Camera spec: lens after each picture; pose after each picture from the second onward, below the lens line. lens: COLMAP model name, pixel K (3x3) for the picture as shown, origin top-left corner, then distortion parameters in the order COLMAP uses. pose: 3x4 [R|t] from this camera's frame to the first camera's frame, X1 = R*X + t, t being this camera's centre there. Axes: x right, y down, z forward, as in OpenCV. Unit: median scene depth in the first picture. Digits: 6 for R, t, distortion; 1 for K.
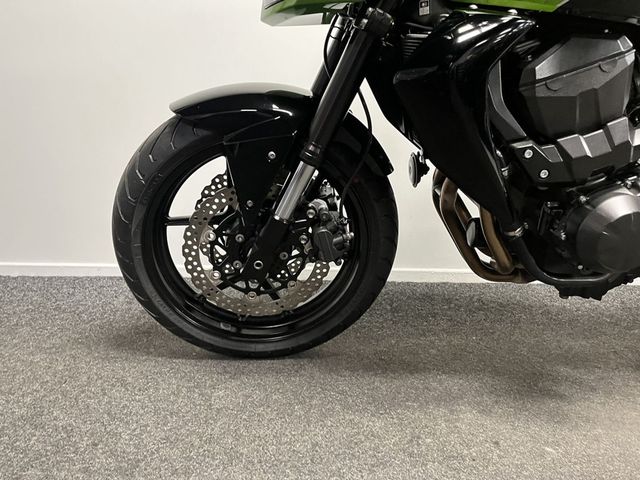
lens RADIAL K [[473.7, 0, 324.6], [0, 473.7, 241.4], [0, 0, 1]] dist [0.097757, -0.150531]
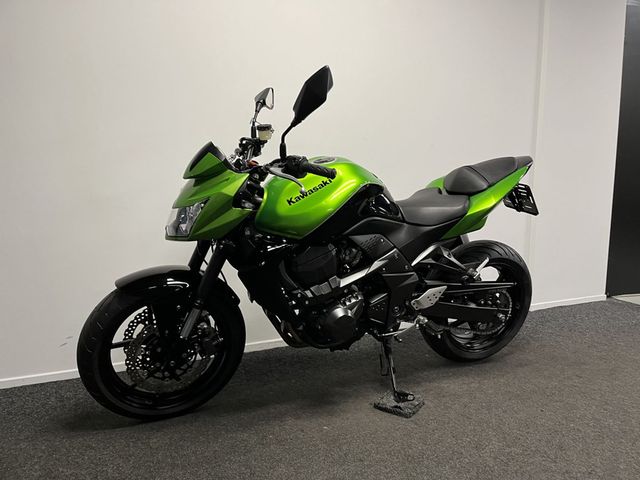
lens RADIAL K [[473.7, 0, 324.6], [0, 473.7, 241.4], [0, 0, 1]] dist [0.097757, -0.150531]
pose [[0.938999, -0.085401, 0.333148, -0.153790], [0.120734, 0.988883, -0.086802, -0.175615], [-0.322031, 0.121729, 0.938871, -0.942517]]
